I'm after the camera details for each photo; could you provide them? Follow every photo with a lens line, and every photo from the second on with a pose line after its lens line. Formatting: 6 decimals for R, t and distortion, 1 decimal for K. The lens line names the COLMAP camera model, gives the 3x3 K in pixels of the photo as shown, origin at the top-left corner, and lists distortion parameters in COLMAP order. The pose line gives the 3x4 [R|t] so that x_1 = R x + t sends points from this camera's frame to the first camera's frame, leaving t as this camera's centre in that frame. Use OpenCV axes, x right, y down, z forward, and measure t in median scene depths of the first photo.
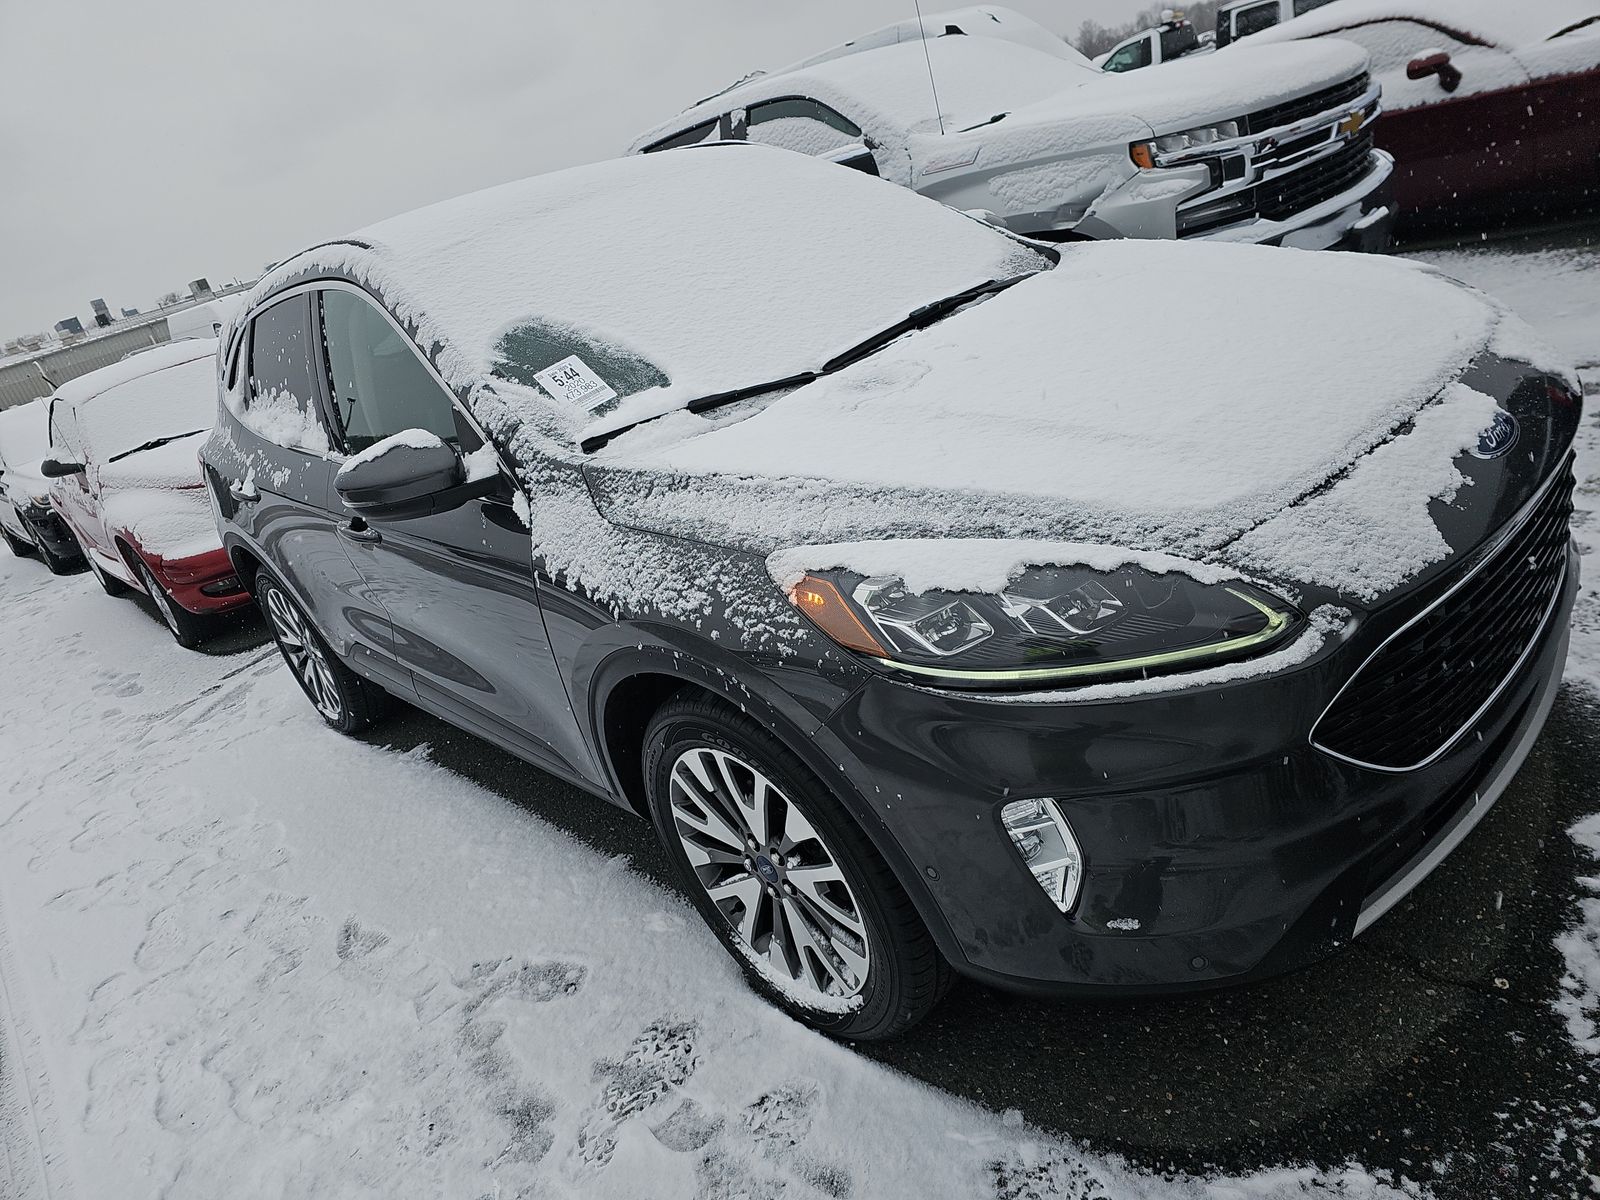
lens RADIAL K [[1054.1, 0, 794.2], [0, 1054.1, 604.4], [0, 0, 1]] dist [0.049710, -0.039194]
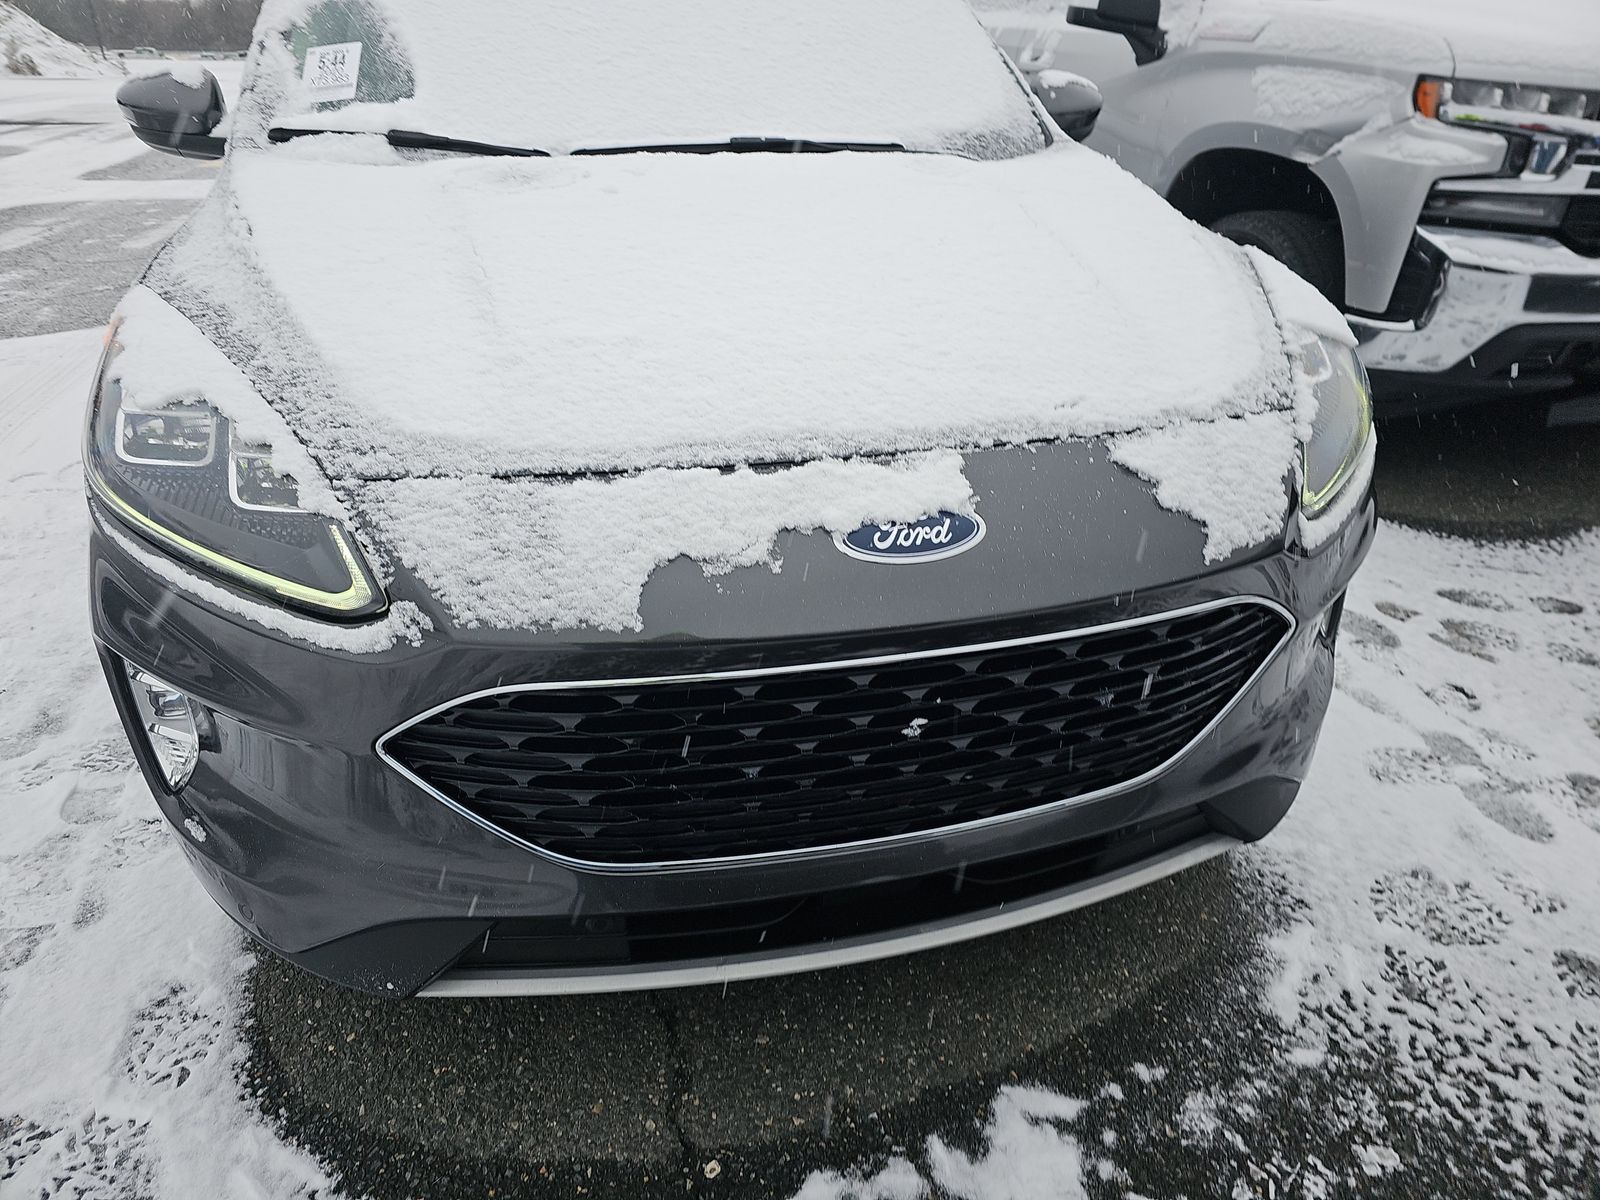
lens RADIAL K [[1054.1, 0, 806.2], [0, 1054.1, 592.0], [0, 0, 1]] dist [0.049710, -0.039194]
pose [[0.842112, 0.465436, -0.272428, 0.856895], [-0.417519, 0.882392, 0.216936, -0.262975], [0.341358, -0.068941, 0.937402, 0.354147]]
